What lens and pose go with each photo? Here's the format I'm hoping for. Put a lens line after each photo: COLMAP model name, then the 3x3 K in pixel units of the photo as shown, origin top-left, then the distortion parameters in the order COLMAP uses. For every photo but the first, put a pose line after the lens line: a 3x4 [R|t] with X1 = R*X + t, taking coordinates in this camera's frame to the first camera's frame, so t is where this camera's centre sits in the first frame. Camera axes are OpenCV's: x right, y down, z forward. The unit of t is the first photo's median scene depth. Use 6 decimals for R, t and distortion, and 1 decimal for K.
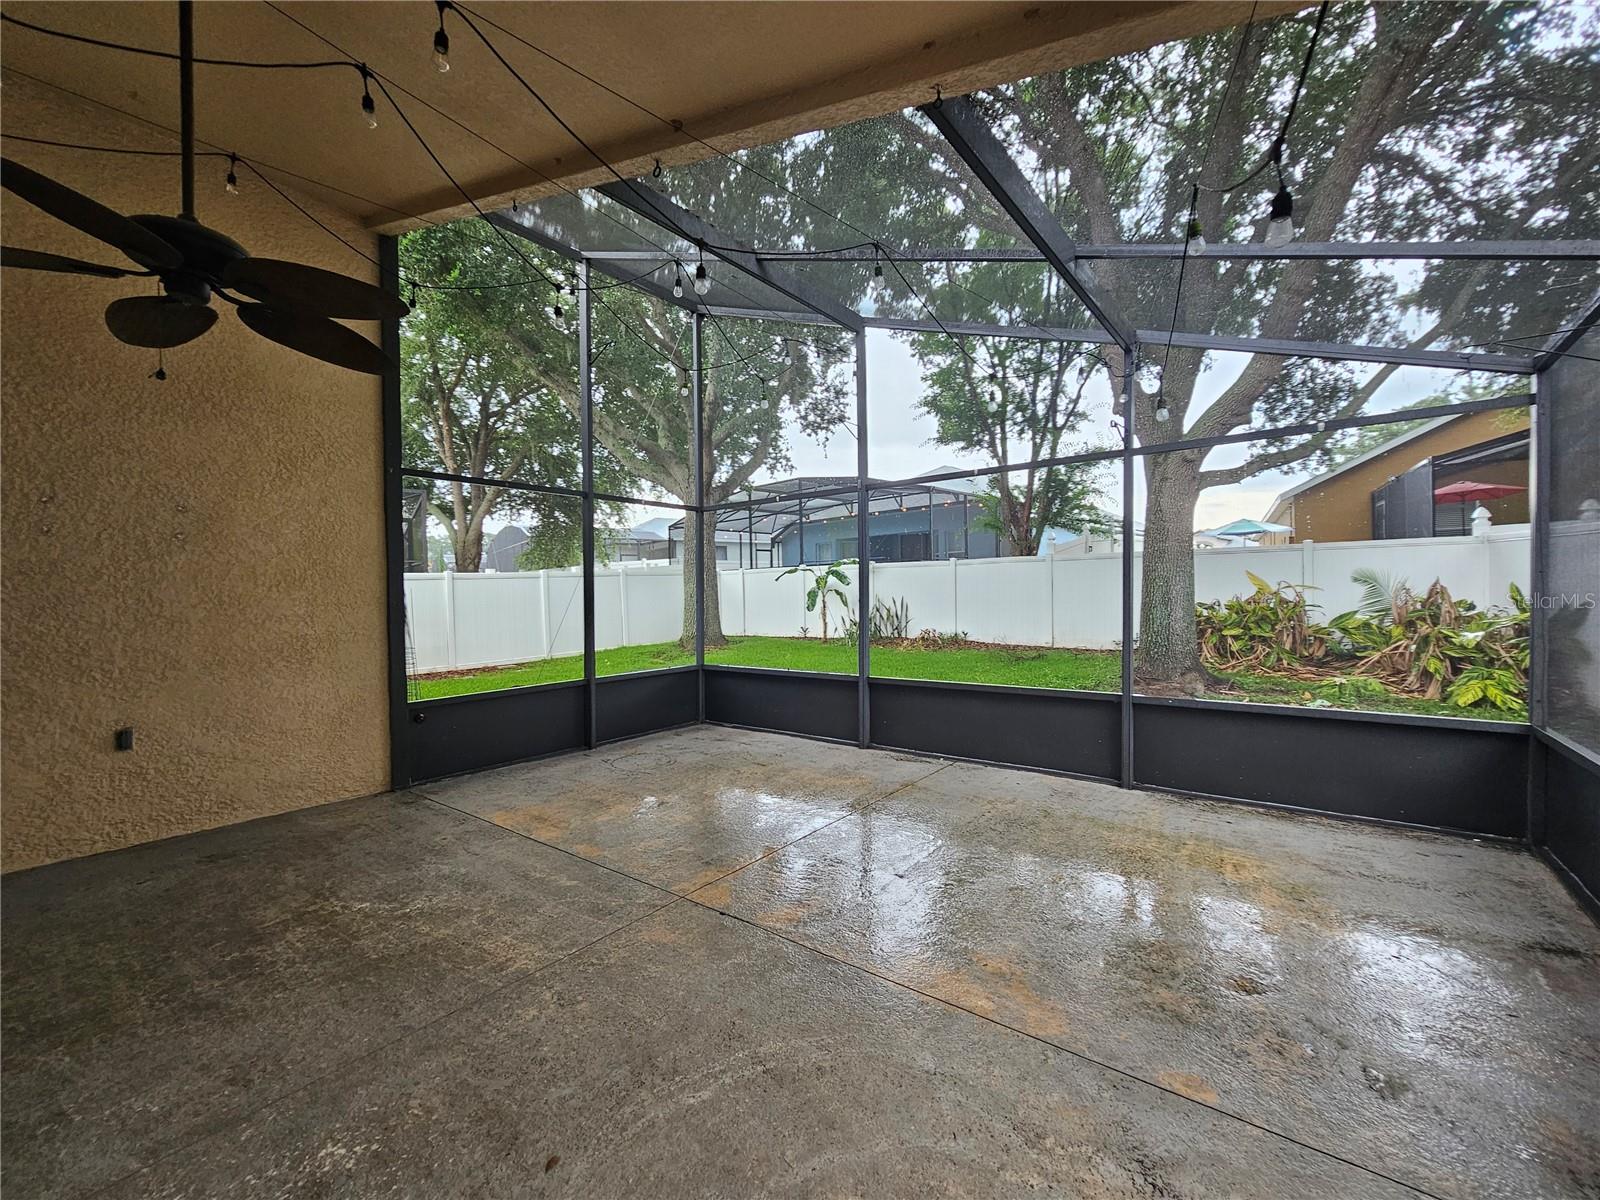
lens RADIAL K [[656.3, 0, 791.4], [0, 656.3, 600.4], [0, 0, 1]] dist [-0.002934, -0.000278]
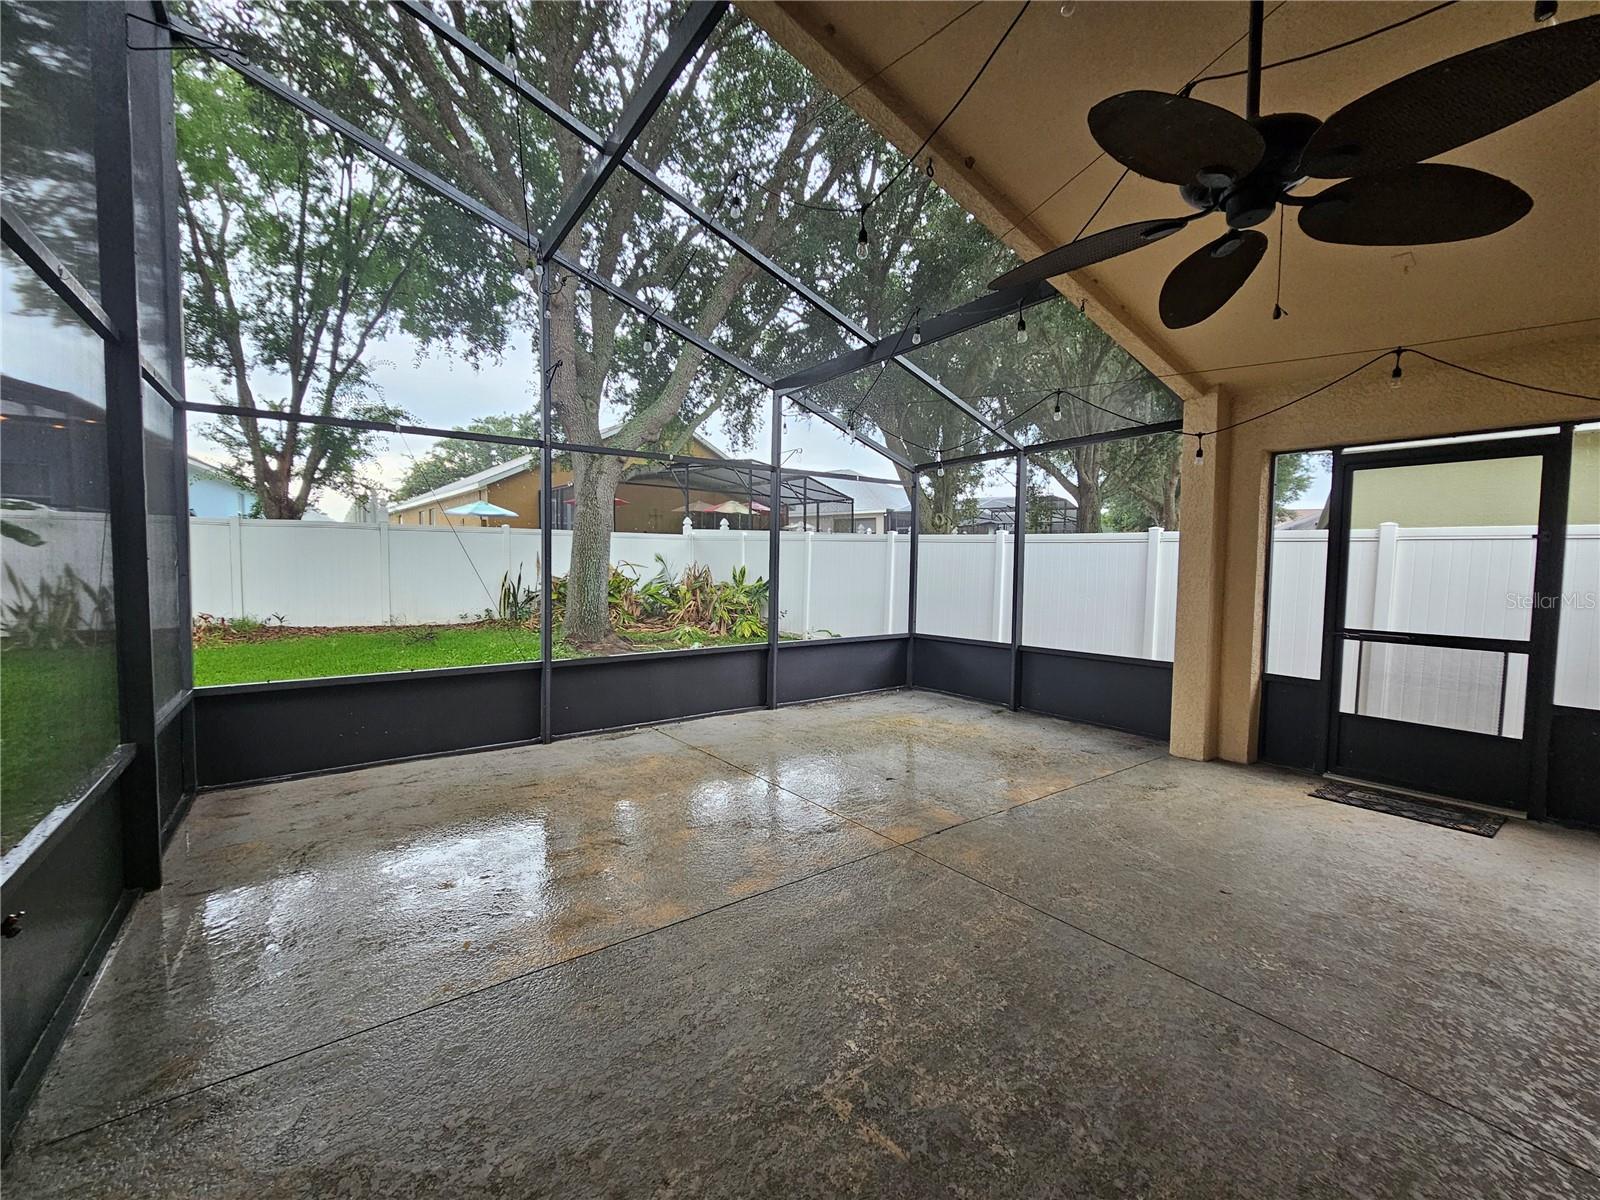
lens RADIAL K [[656.3, 0, 792.2], [0, 656.3, 600.4], [0, 0, 1]] dist [-0.002934, -0.000278]
pose [[0.281816, -0.036301, 0.958782, -0.788753], [-0.004404, 0.999225, 0.039127, -0.003072], [-0.959458, -0.015250, 0.281437, 0.540871]]
